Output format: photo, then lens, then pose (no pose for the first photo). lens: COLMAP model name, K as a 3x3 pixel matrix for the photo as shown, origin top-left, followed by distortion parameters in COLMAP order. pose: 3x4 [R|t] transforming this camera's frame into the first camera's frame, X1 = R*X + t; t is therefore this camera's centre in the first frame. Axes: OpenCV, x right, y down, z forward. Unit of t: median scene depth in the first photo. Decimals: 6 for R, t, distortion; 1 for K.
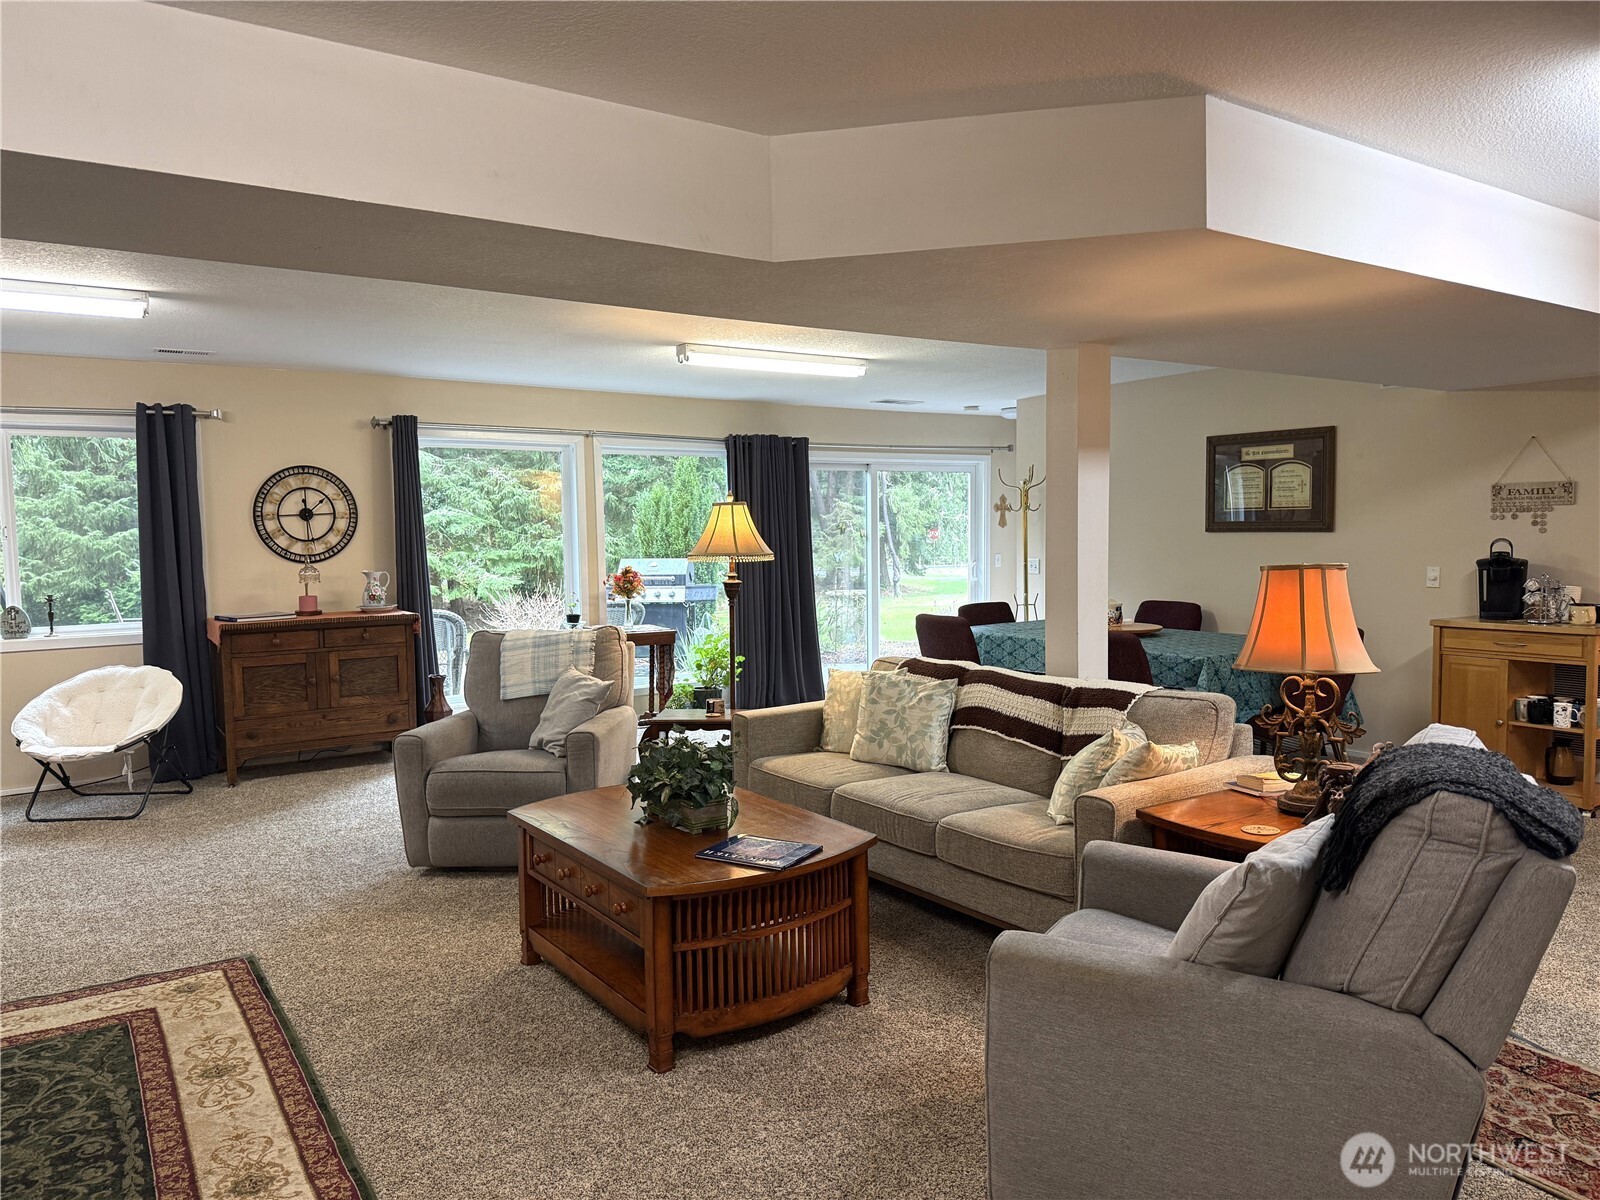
lens RADIAL K [[1125.8, 0, 800.0], [0, 1125.8, 600.0], [0, 0, 1]] dist [0.003259, 0.006123]
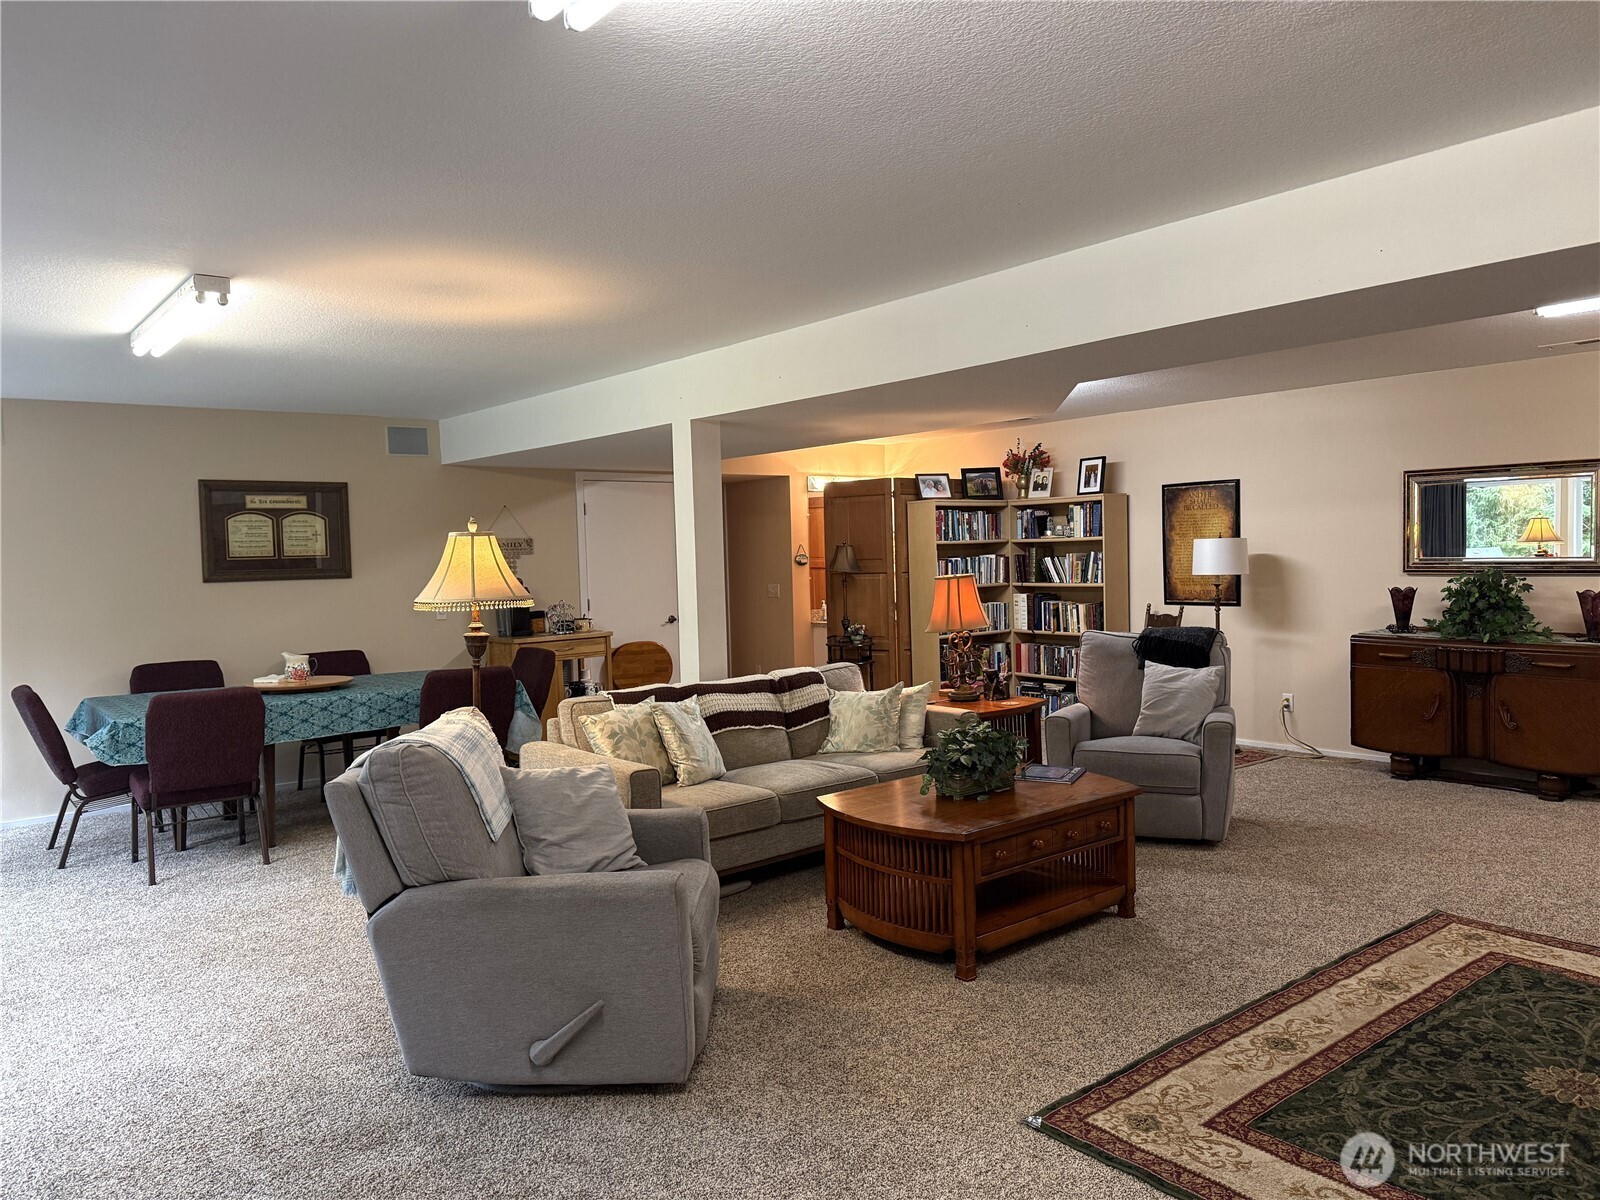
lens RADIAL K [[1125.8, 0, 800.0], [0, 1125.8, 600.0], [0, 0, 1]] dist [0.003259, 0.006123]
pose [[-0.083131, -0.024973, 0.996226, -1.061454], [0.090743, 0.995343, 0.032523, -0.055299], [-0.992399, 0.093105, -0.080478, 1.036162]]
